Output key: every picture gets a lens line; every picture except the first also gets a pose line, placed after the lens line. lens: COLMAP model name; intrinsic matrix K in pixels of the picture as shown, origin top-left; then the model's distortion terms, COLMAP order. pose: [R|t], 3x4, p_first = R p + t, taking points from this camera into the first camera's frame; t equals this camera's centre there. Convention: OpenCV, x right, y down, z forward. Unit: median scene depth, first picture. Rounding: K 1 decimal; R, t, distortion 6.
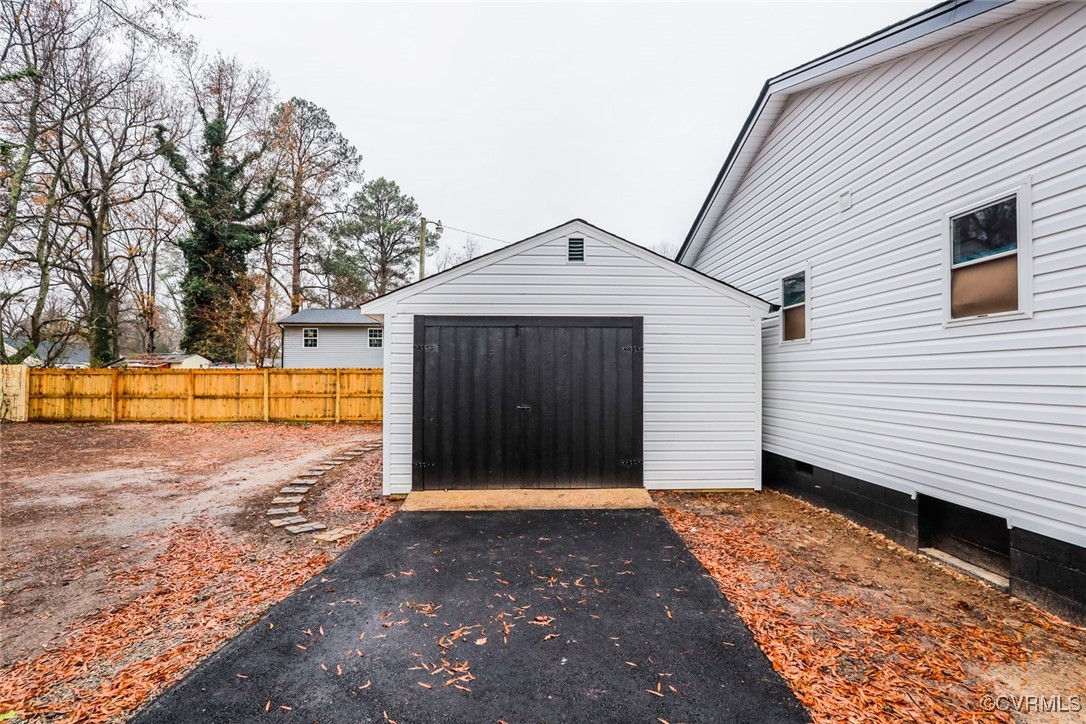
lens RADIAL K [[497.1, 0, 543.3], [0, 497.1, 368.1], [0, 0, 1]] dist [-0.038988, 0.008183]
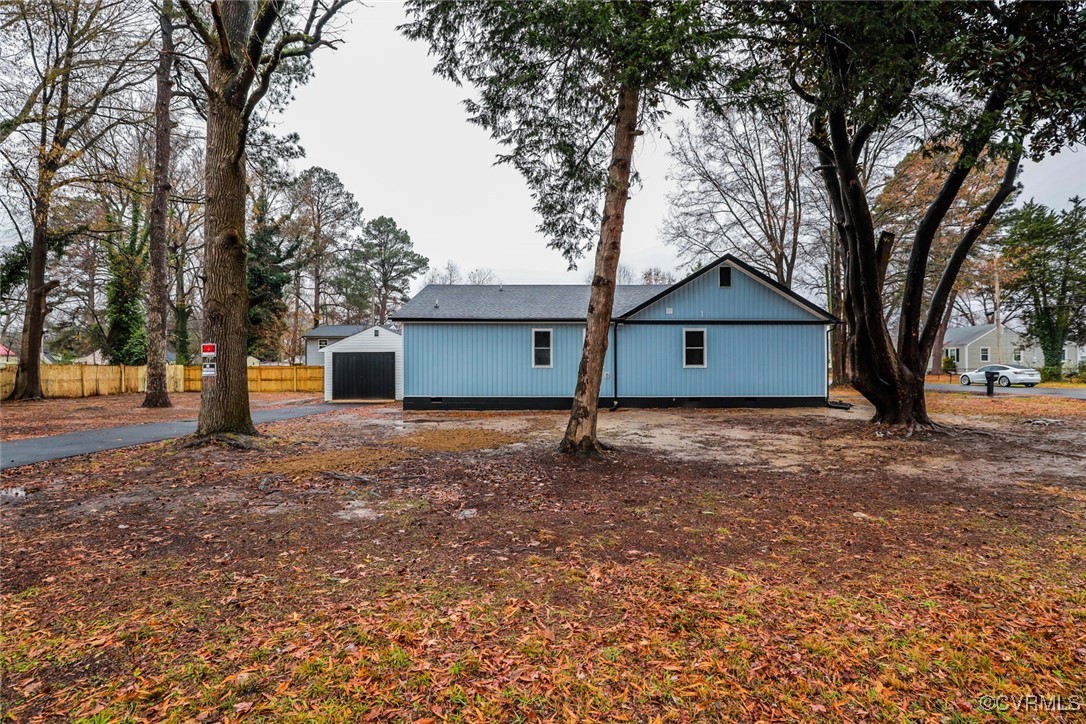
lens RADIAL K [[497.1, 0, 543.3], [0, 497.1, 368.1], [0, 0, 1]] dist [-0.038988, 0.008183]
pose [[0.998639, -0.005777, -0.051827, 0.281597], [0.006468, 0.999892, 0.013181, -0.004988], [0.051745, -0.013498, 0.998569, -0.486991]]
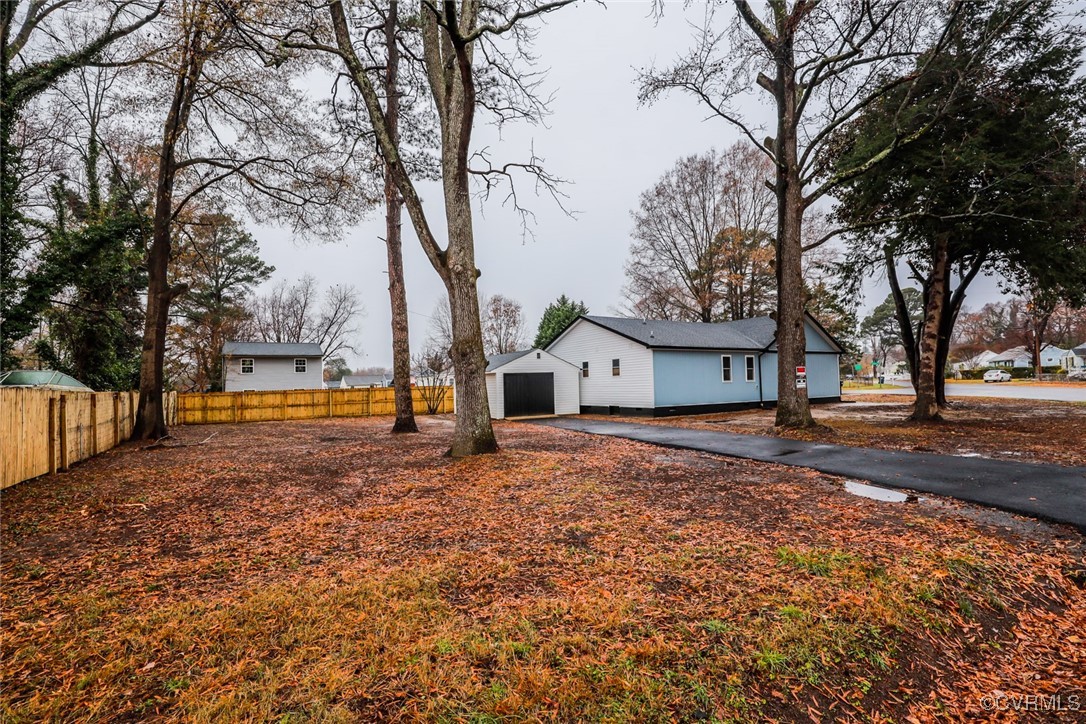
lens RADIAL K [[497.1, 0, 543.3], [0, 497.1, 368.1], [0, 0, 1]] dist [-0.038988, 0.008183]
pose [[0.888876, -0.011782, 0.457995, -0.335414], [0.022352, 0.999594, -0.017665, -0.012873], [-0.457601, 0.025939, 0.888779, -0.498561]]
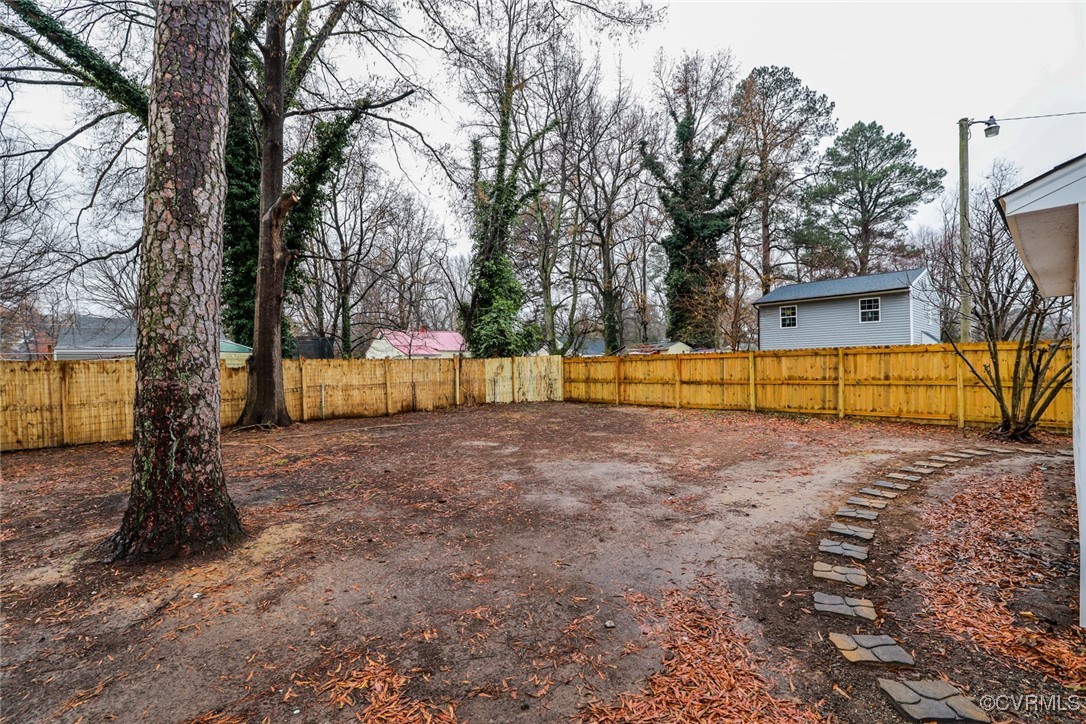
lens RADIAL K [[497.1, 0, 543.3], [0, 497.1, 368.1], [0, 0, 1]] dist [-0.038988, 0.008183]
pose [[0.634344, -0.008949, -0.772999, -0.055924], [0.034750, 0.999252, 0.016948, 0.001668], [0.772269, -0.037612, 0.634181, 0.071798]]
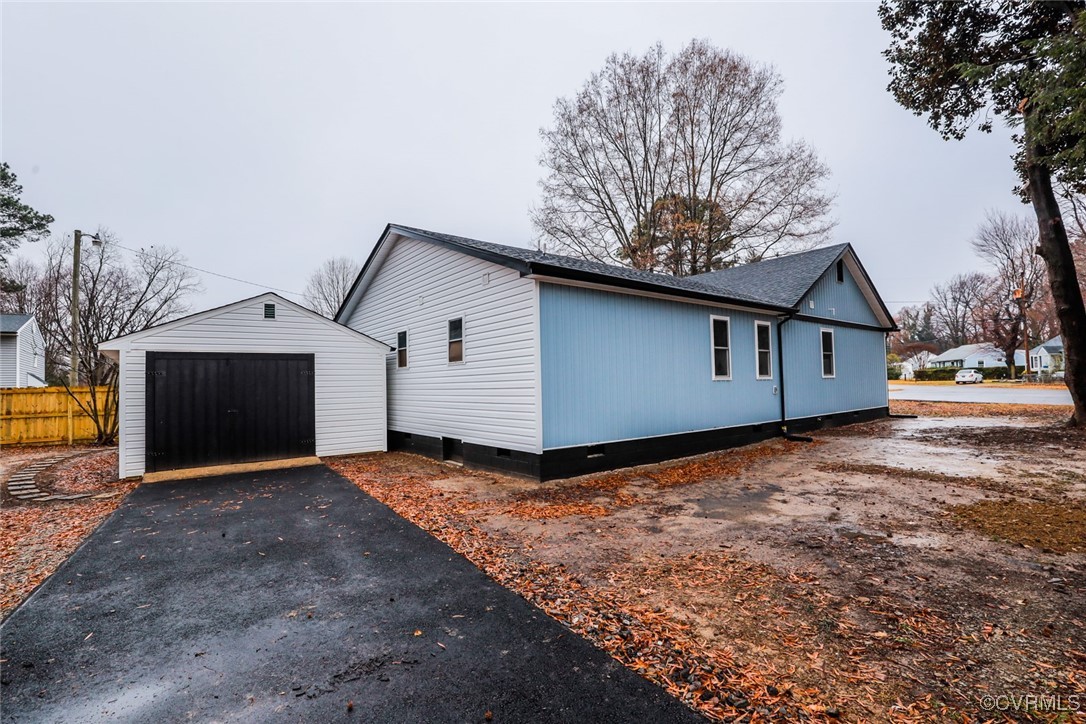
lens RADIAL K [[497.1, 0, 543.3], [0, 497.1, 368.1], [0, 0, 1]] dist [-0.038988, 0.008183]
pose [[0.815828, -0.004459, 0.578278, -0.025407], [0.016456, 0.999744, -0.015508, -0.003085], [-0.578061, 0.022168, 0.815693, -0.155184]]
